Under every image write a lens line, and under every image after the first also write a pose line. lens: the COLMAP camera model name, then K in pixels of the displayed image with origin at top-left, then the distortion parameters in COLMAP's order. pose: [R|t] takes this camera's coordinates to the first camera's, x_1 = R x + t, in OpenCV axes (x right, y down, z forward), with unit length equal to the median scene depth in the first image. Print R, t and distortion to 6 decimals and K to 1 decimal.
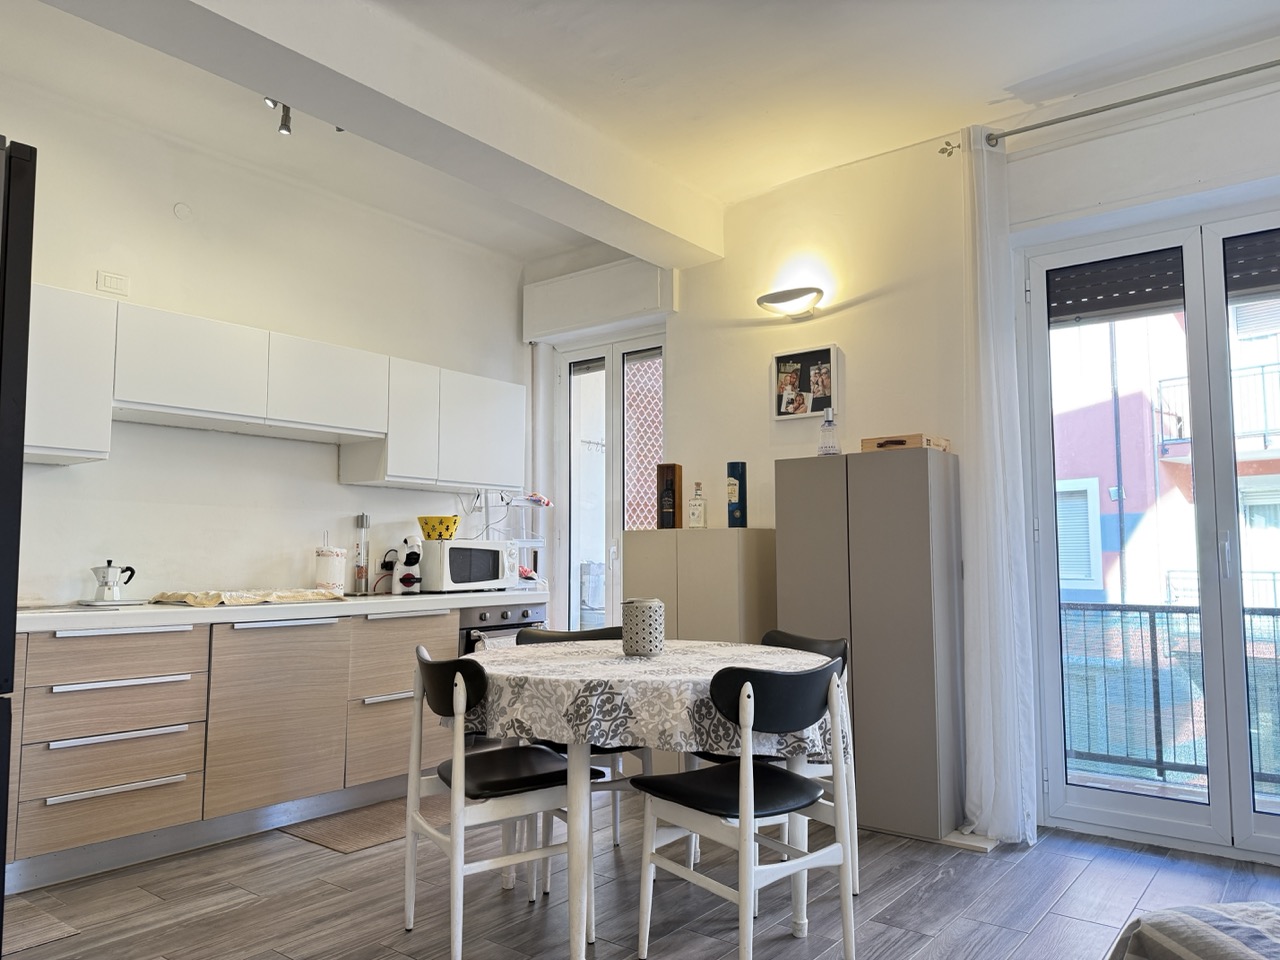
lens RADIAL K [[898.8, 0, 634.5], [0, 898.8, 482.8], [0, 0, 1]] dist [0.070241, -0.081759]
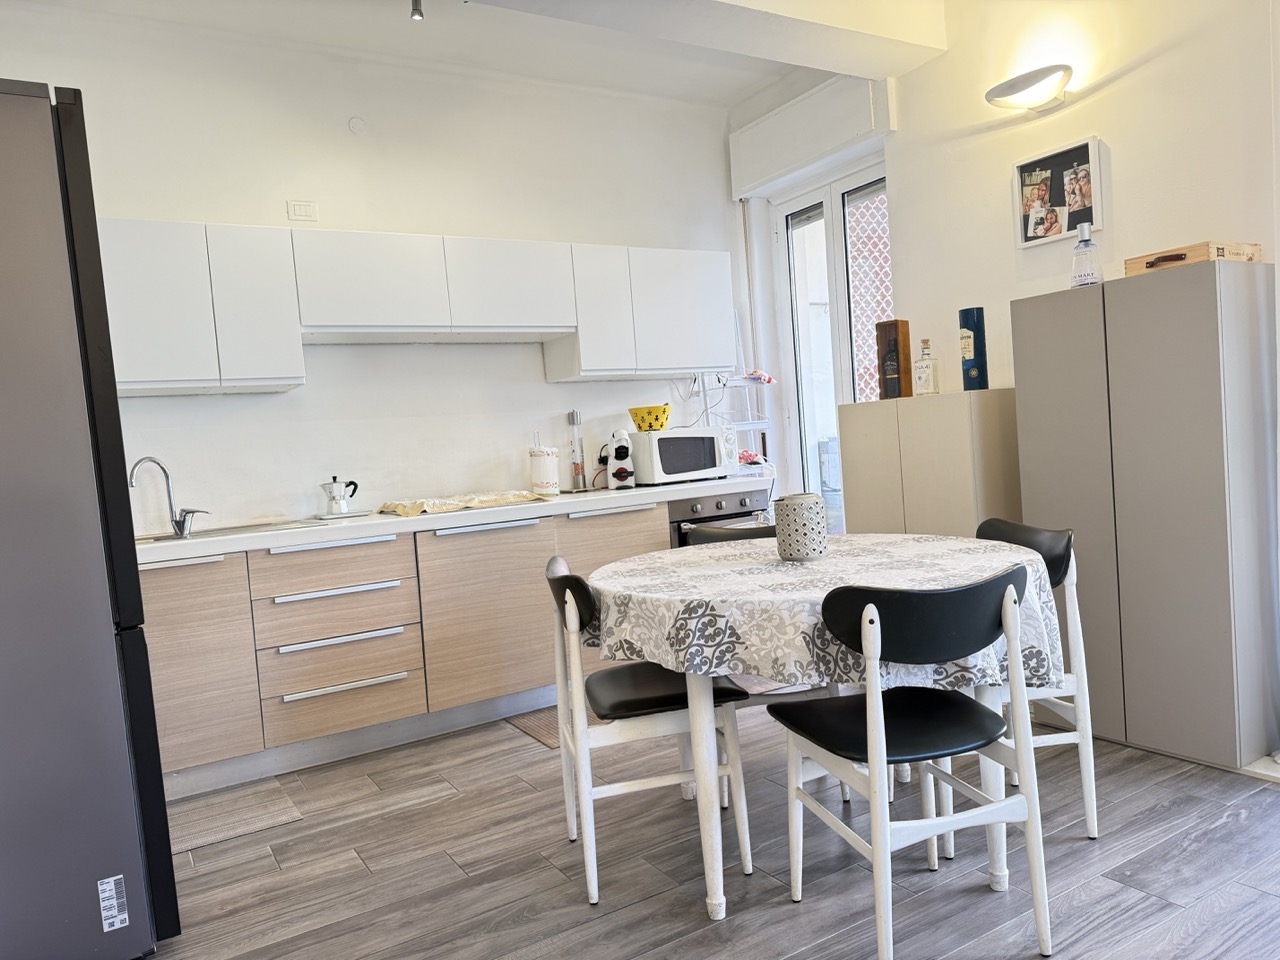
lens RADIAL K [[900.5, 0, 634.4], [0, 900.5, 488.5], [0, 0, 1]] dist [0.080365, -0.101993]
pose [[0.934746, -0.053955, -0.351197, 0.140202], [0.105365, 0.986037, 0.128953, -0.001401], [0.339335, -0.157543, 0.927379, 0.136251]]
